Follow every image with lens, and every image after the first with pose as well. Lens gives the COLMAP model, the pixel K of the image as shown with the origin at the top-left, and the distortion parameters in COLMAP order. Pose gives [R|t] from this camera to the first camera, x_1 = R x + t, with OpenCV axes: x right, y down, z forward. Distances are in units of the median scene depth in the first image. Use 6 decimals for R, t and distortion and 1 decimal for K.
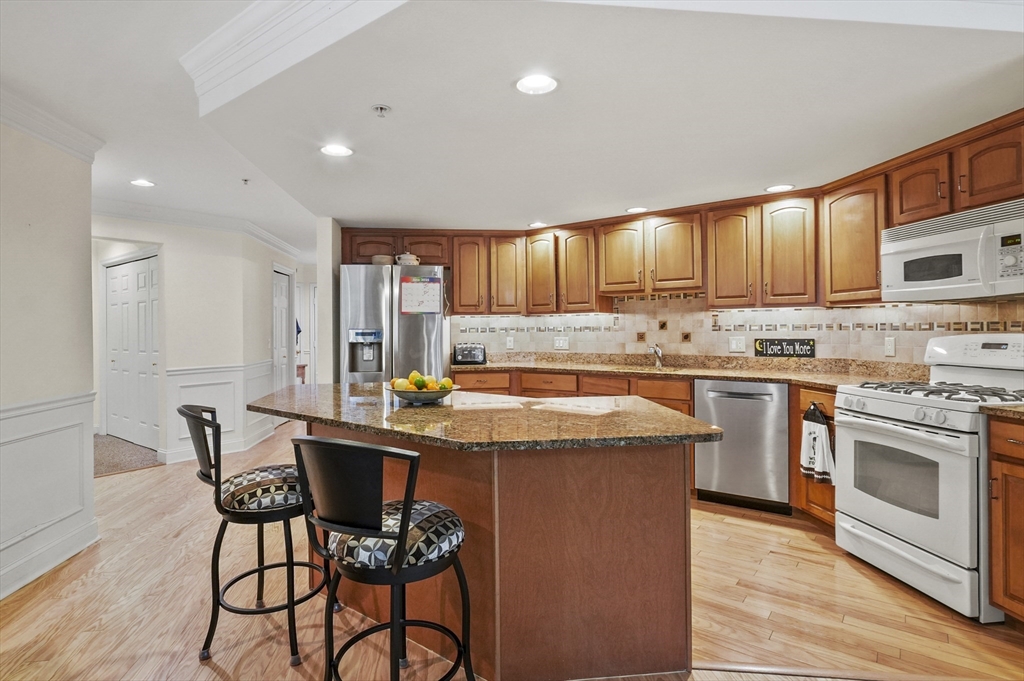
lens RADIAL K [[538.7, 0, 511.9], [0, 538.7, 326.9], [0, 0, 1]] dist [-0.003023, 0.001135]
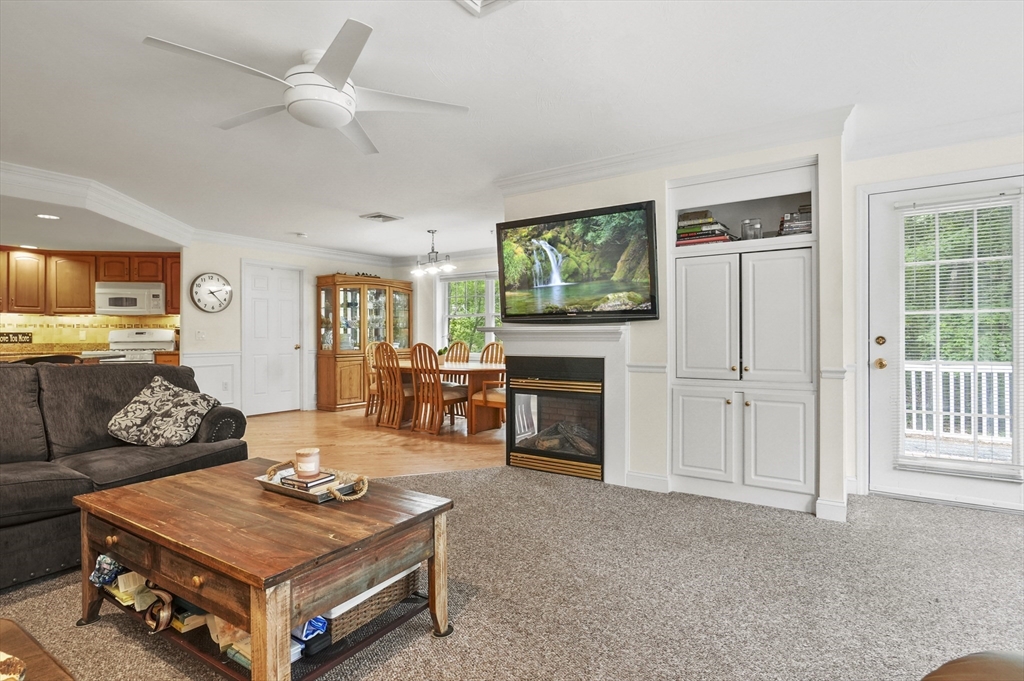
lens RADIAL K [[527.1, 0, 510.0], [0, 527.1, 332.2], [0, 0, 1]] dist [-0.001244, 0.000215]
pose [[-0.044263, 0.012071, 0.998947, -1.140991], [0.000860, 0.999927, -0.012045, 0.040755], [-0.999020, 0.000326, -0.044270, -0.450747]]
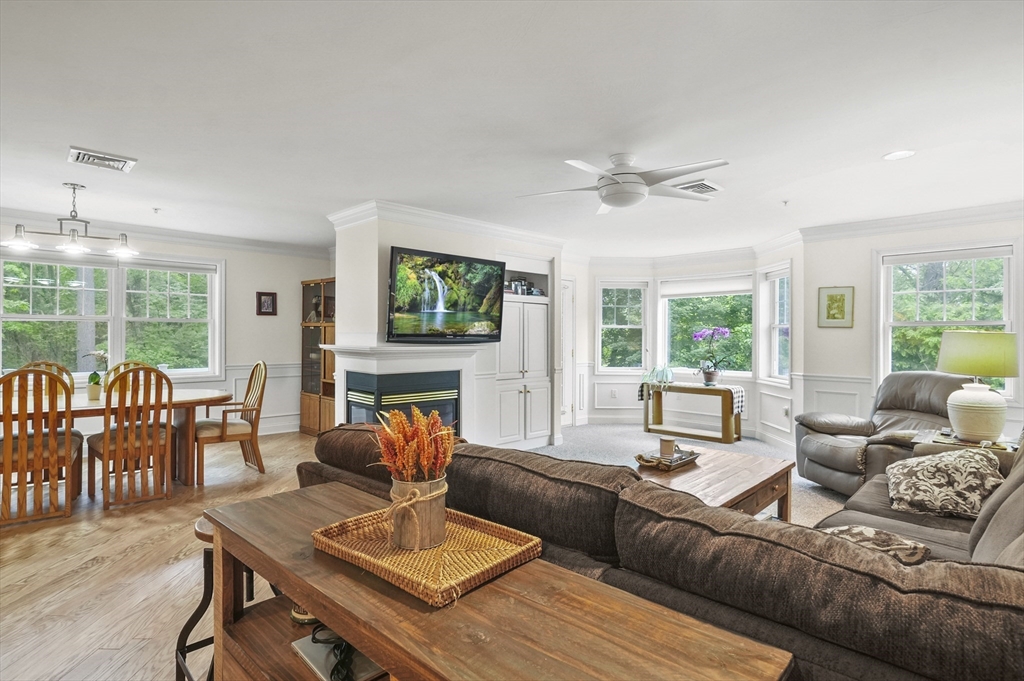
lens RADIAL K [[527.1, 0, 510.0], [0, 527.1, 332.2], [0, 0, 1]] dist [-0.001244, 0.000215]
pose [[-0.989495, 0.001845, 0.144555, -0.489172], [0.000122, 0.999929, -0.011928, 0.001447], [-0.144566, -0.011785, -0.989425, 0.545460]]
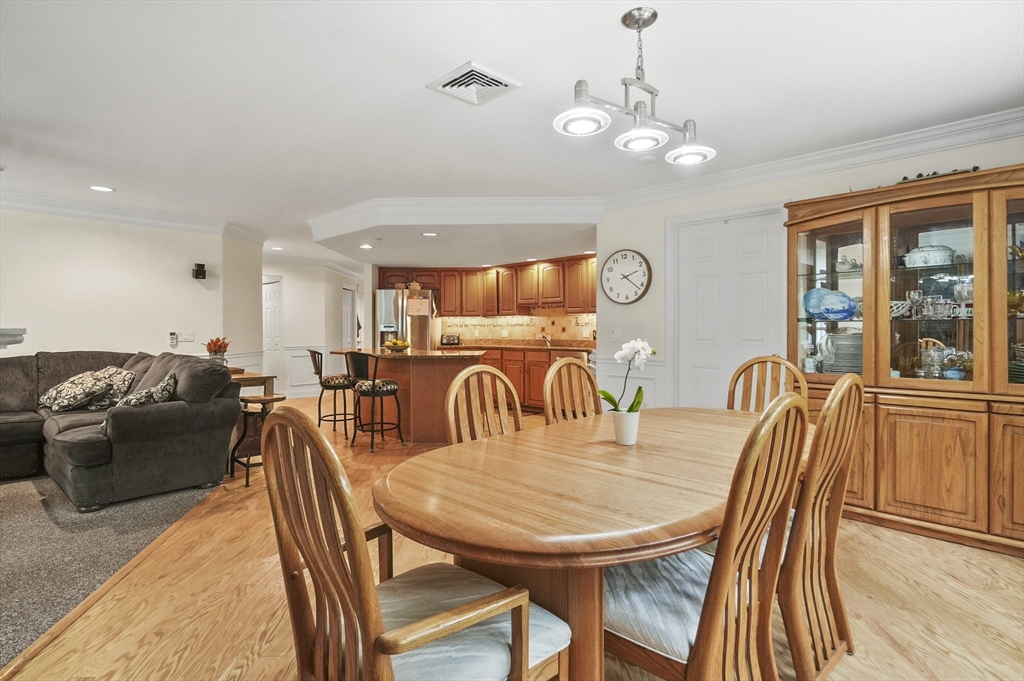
lens RADIAL K [[527.1, 0, 510.0], [0, 527.1, 332.2], [0, 0, 1]] dist [-0.001244, 0.000215]
pose [[0.993259, 0.007492, -0.115672, 0.374216], [-0.006628, 0.999947, 0.007847, 0.016452], [0.115724, -0.007027, 0.993257, -0.804235]]
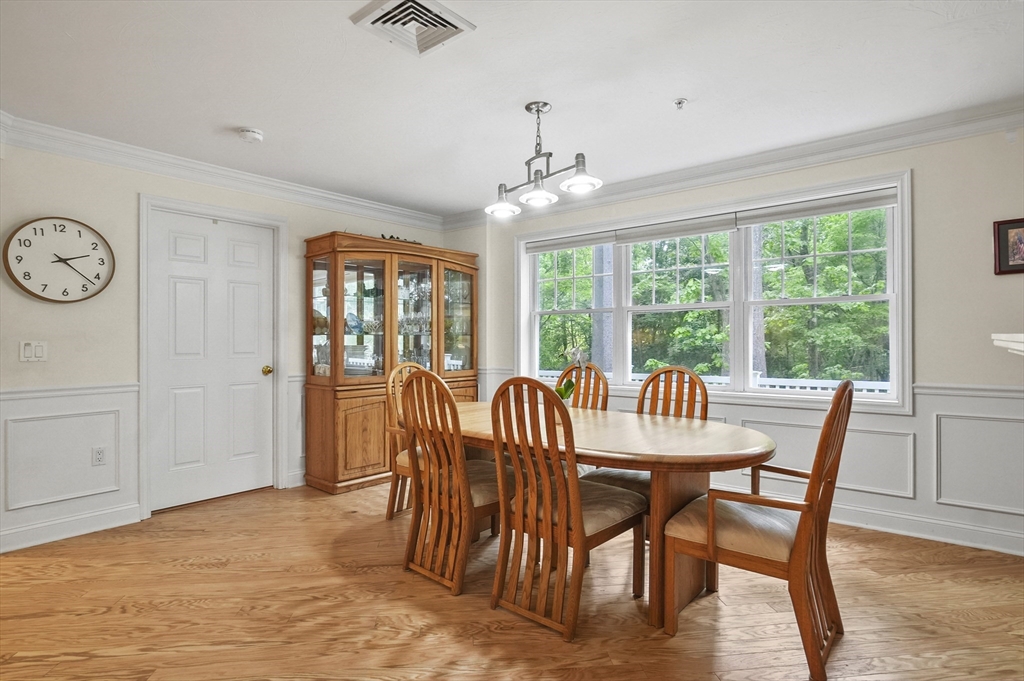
lens RADIAL K [[518.1, 0, 516.5], [0, 518.1, 337.3], [0, 0, 1]] dist [-0.001849, -0.000555]
pose [[0.034068, 0.013602, 0.999327, -0.216230], [0.001478, 0.999906, -0.013660, 0.021633], [-0.999418, 0.001942, 0.034044, -0.286318]]
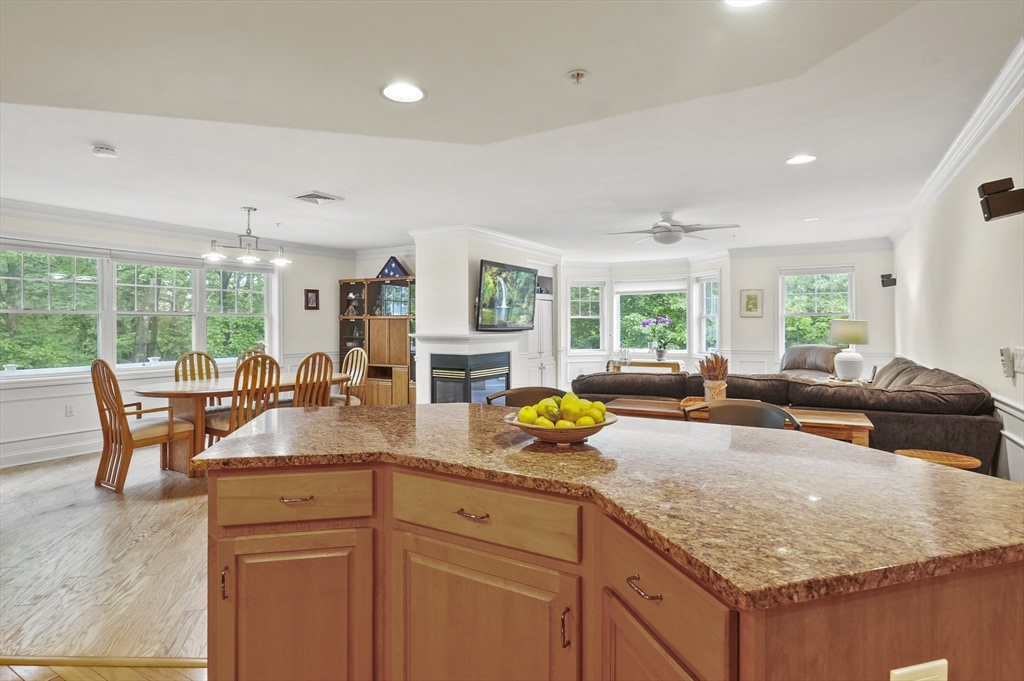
lens RADIAL K [[538.7, 0, 511.9], [0, 538.7, 326.9], [0, 0, 1]] dist [-0.003023, 0.001135]
pose [[-0.994430, 0.012170, -0.104693, -0.027516], [0.012205, 0.999925, 0.000305, -0.001309], [0.104689, -0.000975, -0.994505, 0.996167]]
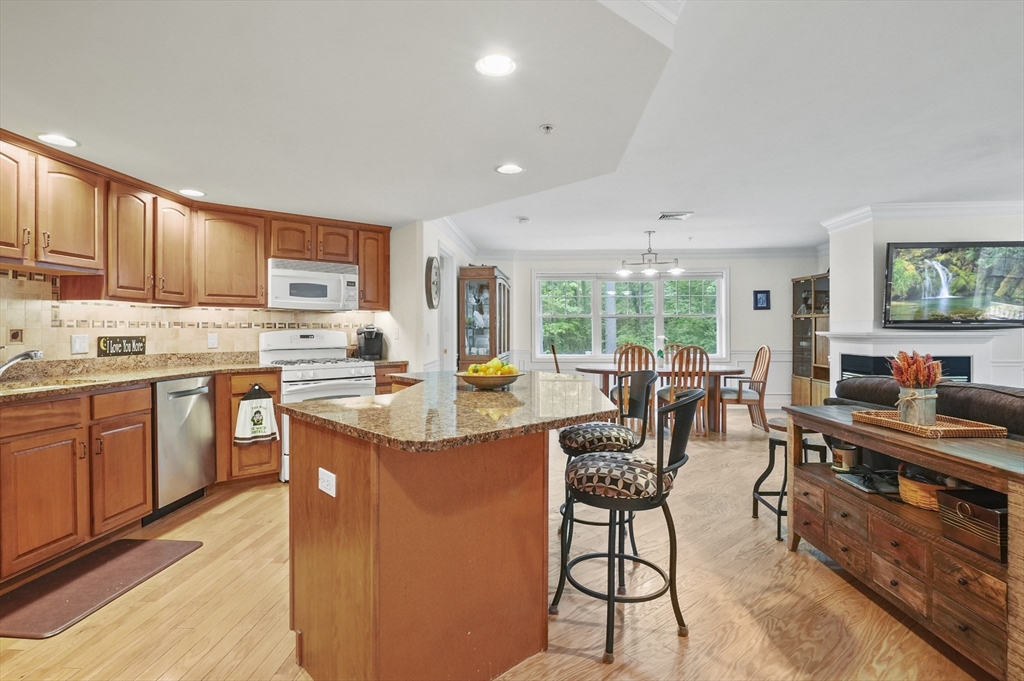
lens RADIAL K [[527.1, 0, 510.0], [0, 527.1, 332.2], [0, 0, 1]] dist [-0.001244, 0.000215]
pose [[-0.558900, 0.008391, 0.829193, -0.613378], [0.004481, 0.999965, -0.007099, 0.023601], [-0.829223, -0.000252, -0.558917, 0.916514]]
